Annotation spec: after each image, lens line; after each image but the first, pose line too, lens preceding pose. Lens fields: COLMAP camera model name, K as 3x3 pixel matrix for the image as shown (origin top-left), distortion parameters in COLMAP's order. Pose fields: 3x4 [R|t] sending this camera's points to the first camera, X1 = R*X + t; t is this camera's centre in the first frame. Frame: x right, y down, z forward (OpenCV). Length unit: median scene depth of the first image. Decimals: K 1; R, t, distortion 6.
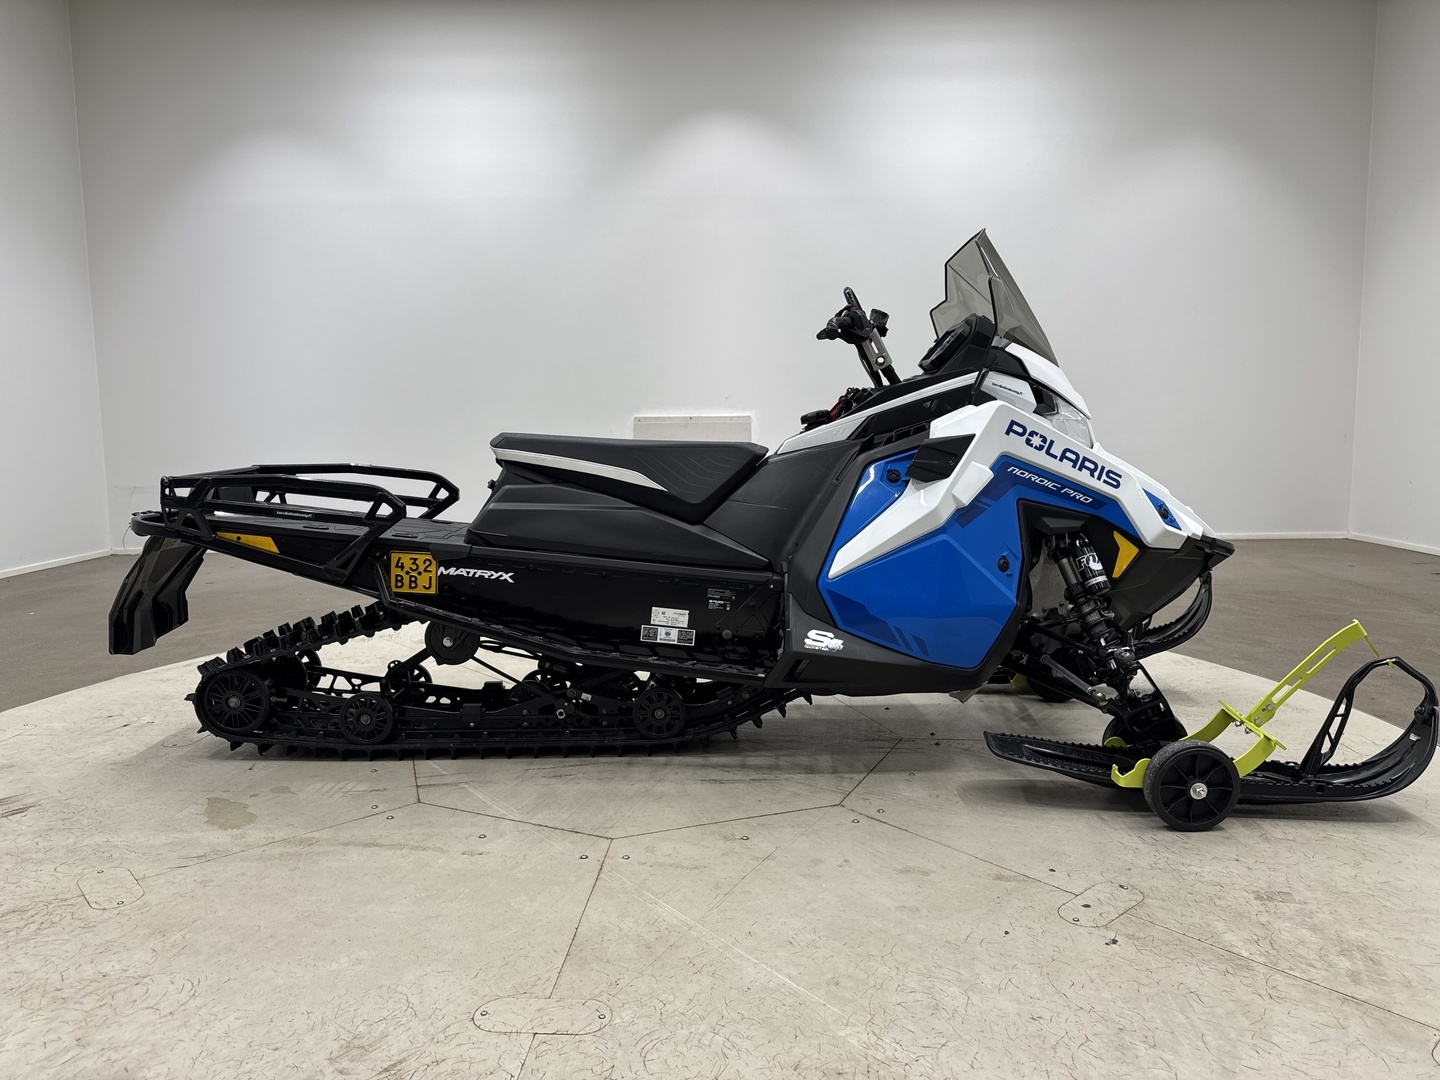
lens RADIAL K [[999.1, 0, 720.0], [0, 999.1, 540.0], [0, 0, 1]] dist [-0.000809, -0.002860]
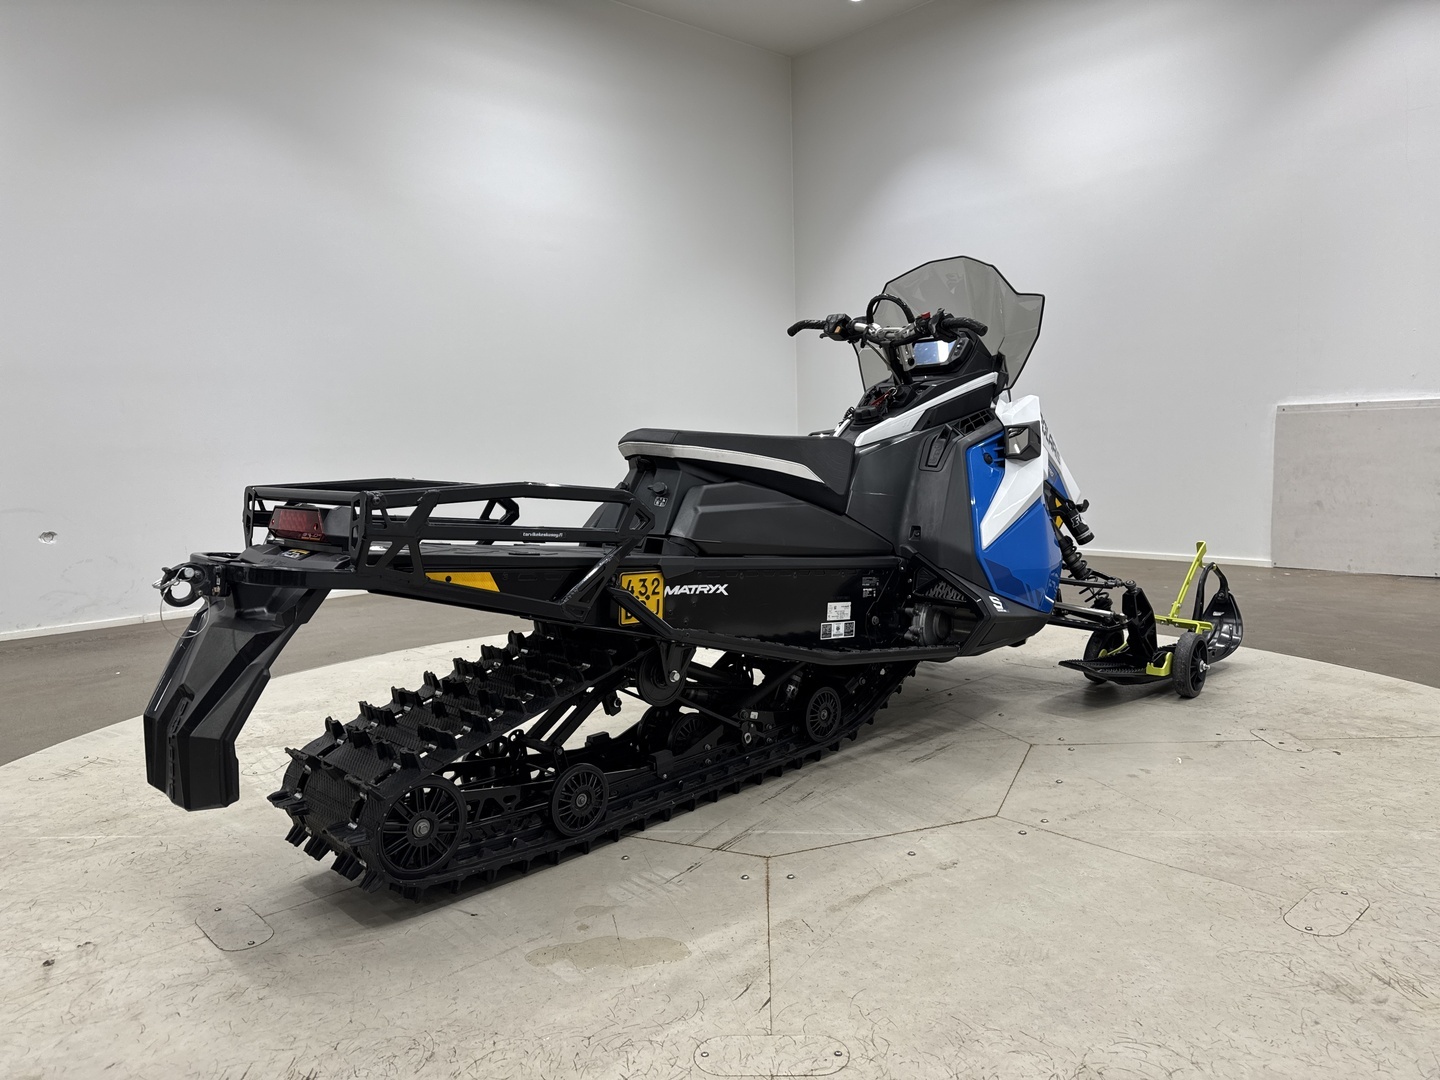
lens RADIAL K [[999.1, 0, 720.0], [0, 999.1, 540.0], [0, 0, 1]] dist [-0.000809, -0.002860]
pose [[0.705685, -0.083115, 0.703634, -0.827079], [0.112498, 0.993642, 0.004545, -0.009904], [-0.699538, 0.075951, 0.710548, 0.382647]]
